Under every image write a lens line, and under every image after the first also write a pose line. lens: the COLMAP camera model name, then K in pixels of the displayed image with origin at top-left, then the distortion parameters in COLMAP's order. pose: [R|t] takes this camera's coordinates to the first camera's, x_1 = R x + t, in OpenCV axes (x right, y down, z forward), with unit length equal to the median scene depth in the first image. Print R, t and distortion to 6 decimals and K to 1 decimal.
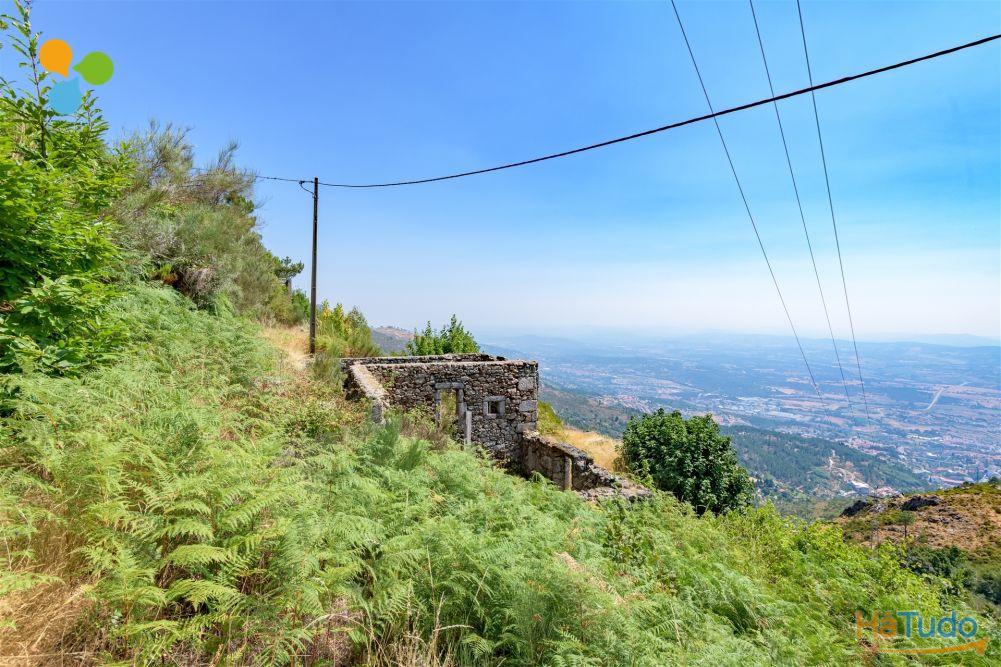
lens RADIAL K [[451.1, 0, 504.2], [0, 451.1, 328.4], [0, 0, 1]] dist [0.018761, -0.006363]
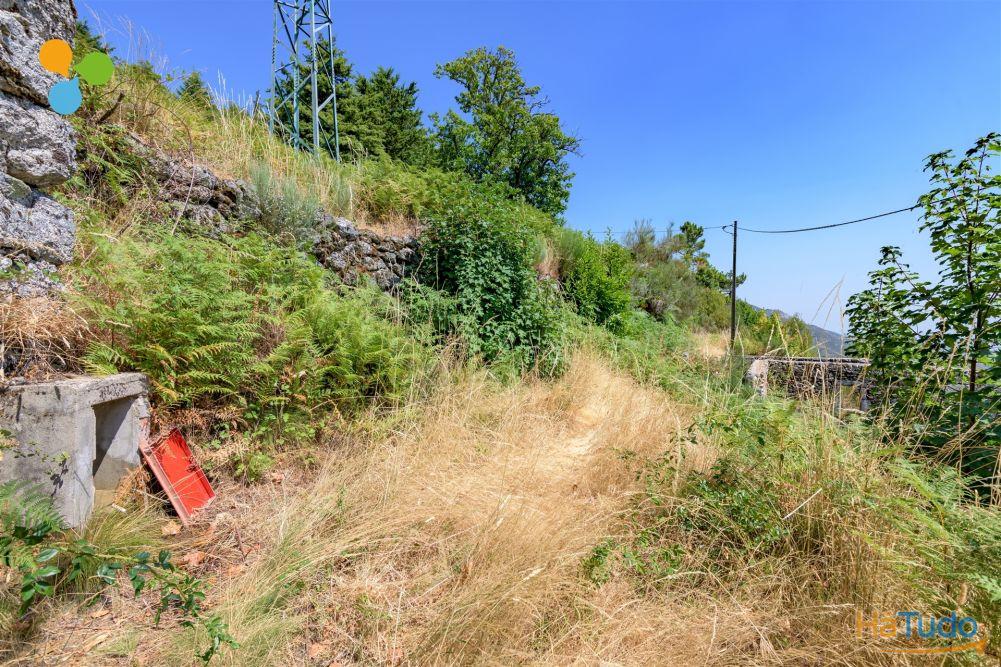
lens RADIAL K [[451.1, 0, 498.1], [0, 451.1, 327.4], [0, 0, 1]] dist [0.018761, -0.006363]
pose [[0.590007, -0.003691, -0.807389, 0.254820], [-0.010621, 0.999868, -0.012333, 0.008319], [0.807328, 0.015852, 0.589890, -0.359896]]
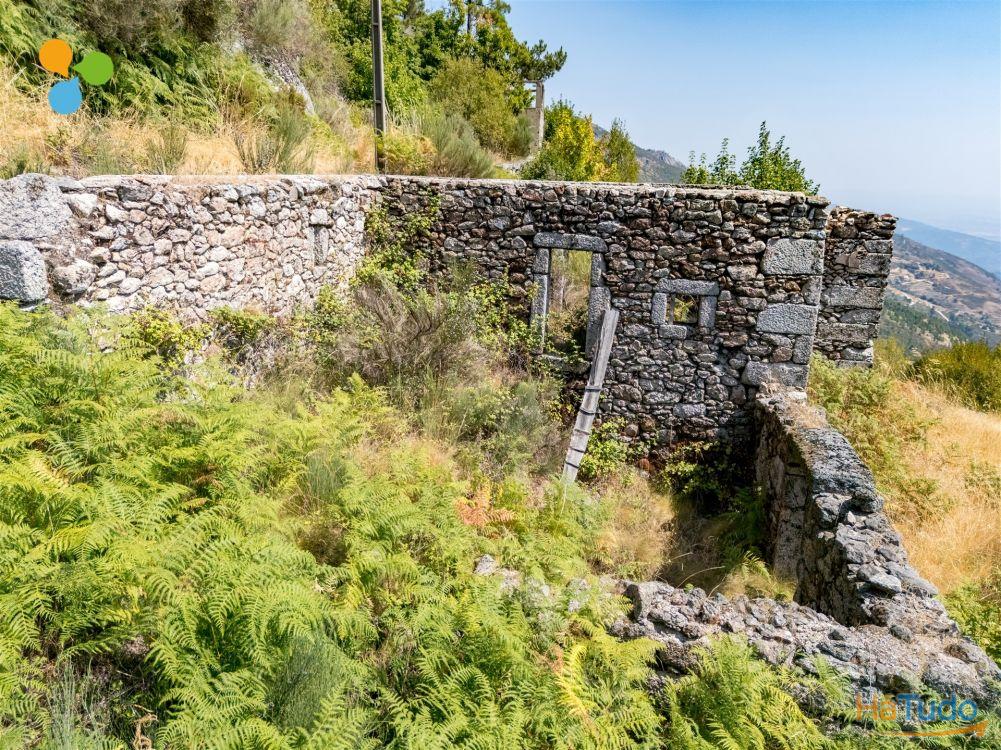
lens RADIAL K [[737.0, 0, 501.8], [0, 737.0, 377.0], [0, 0, 1]] dist [0.079703, -0.074348]
pose [[0.829779, 0.168545, -0.532032, 0.184614], [-0.038078, 0.968183, 0.247328, 0.074444], [0.556791, -0.184969, 0.809796, 0.361136]]
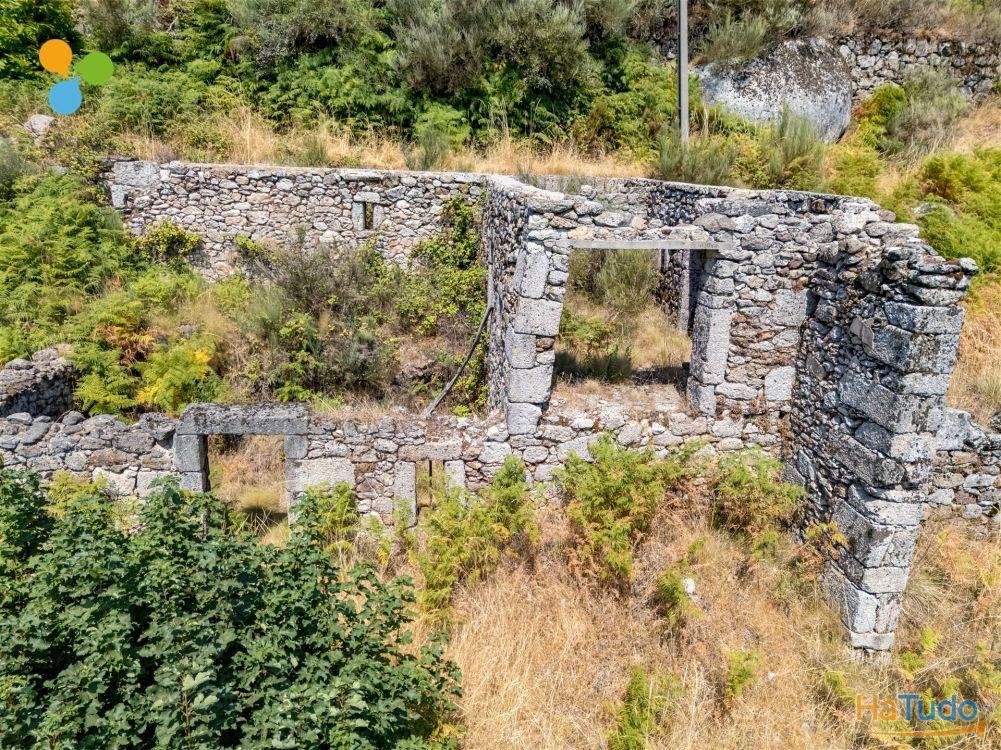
lens RADIAL K [[737.0, 0, 494.2], [0, 737.0, 375.8], [0, 0, 1]] dist [0.079703, -0.074348]
pose [[-0.298259, 0.259756, -0.918460, 0.510776], [-0.054129, 0.956105, 0.287981, 0.047096], [0.952949, 0.135608, -0.271107, 1.092156]]
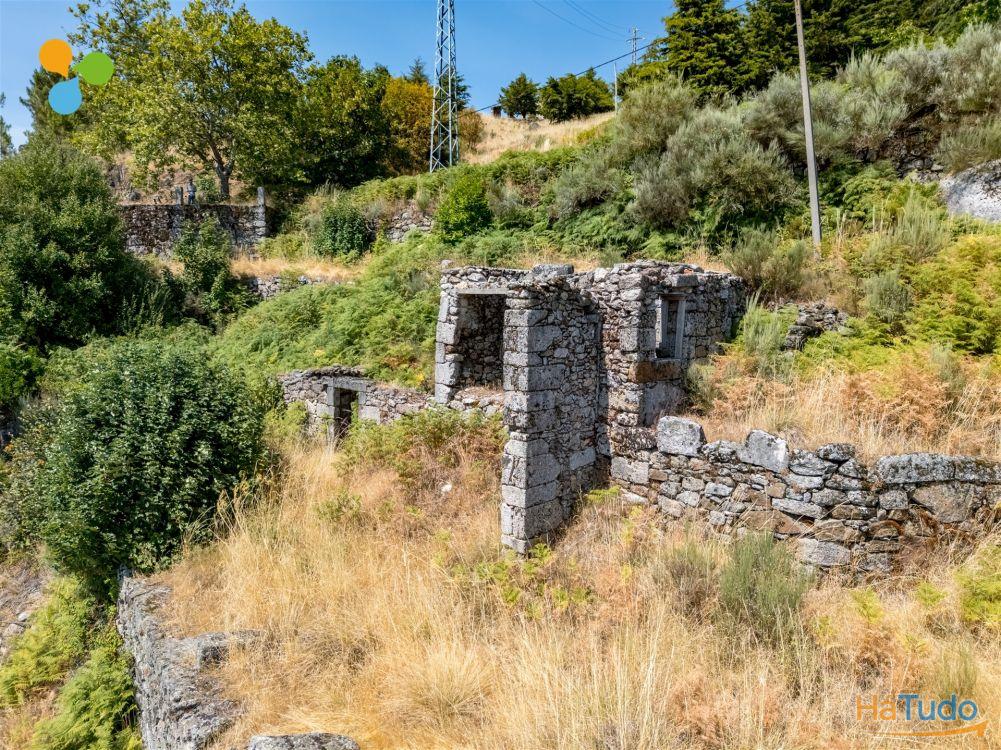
lens RADIAL K [[737.0, 0, 497.5], [0, 737.0, 369.2], [0, 0, 1]] dist [0.079703, -0.074348]
pose [[-0.909244, 0.019406, -0.415812, 0.351971], [-0.027295, 0.993983, 0.106075, 0.096051], [0.415369, 0.107797, -0.903243, 1.754179]]
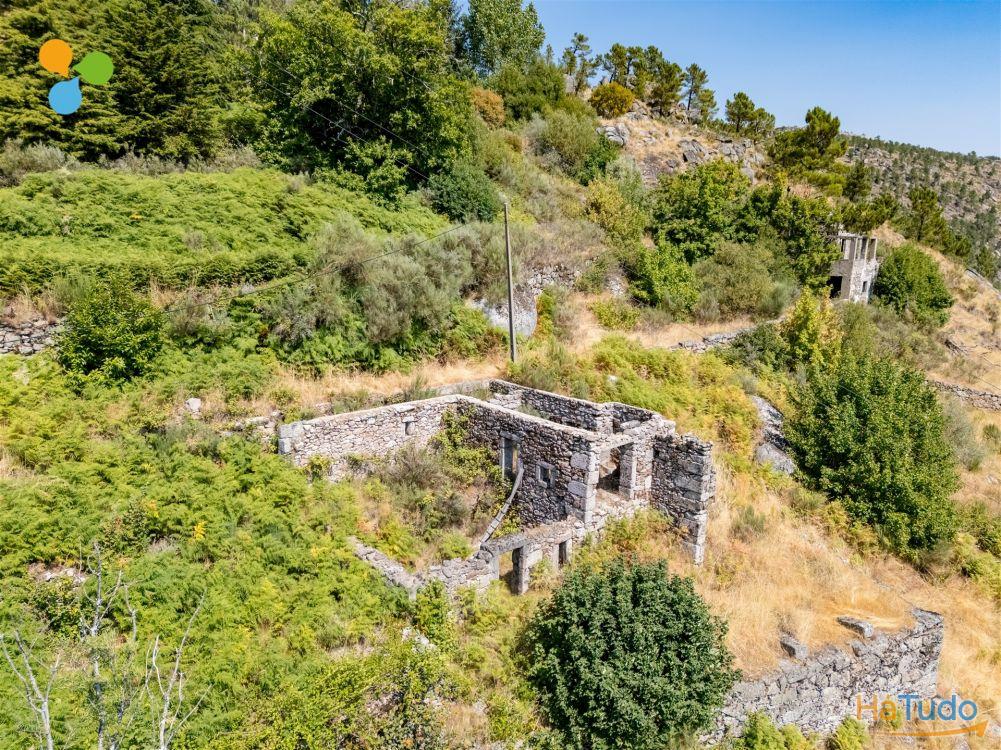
lens RADIAL K [[737.0, 0, 498.5], [0, 737.0, 368.6], [0, 0, 1]] dist [0.079703, -0.074348]
pose [[0.337454, 0.179077, -0.924152, 1.144931], [-0.043824, 0.983663, 0.174606, -0.253206], [0.940321, -0.018422, 0.339788, 0.410208]]
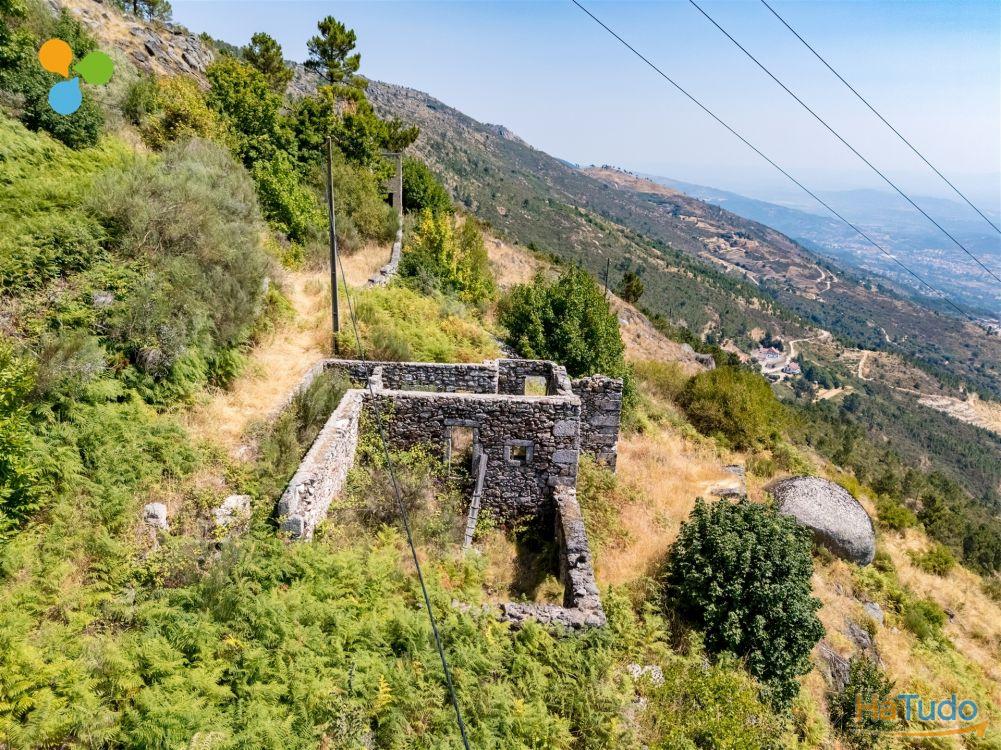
lens RADIAL K [[737.0, 0, 501.8], [0, 737.0, 369.7], [0, 0, 1]] dist [0.079703, -0.074348]
pose [[0.925728, 0.135977, -0.352899, 0.366699], [-0.039695, 0.962908, 0.266894, -0.294828], [0.376101, -0.233062, 0.896789, -0.137707]]
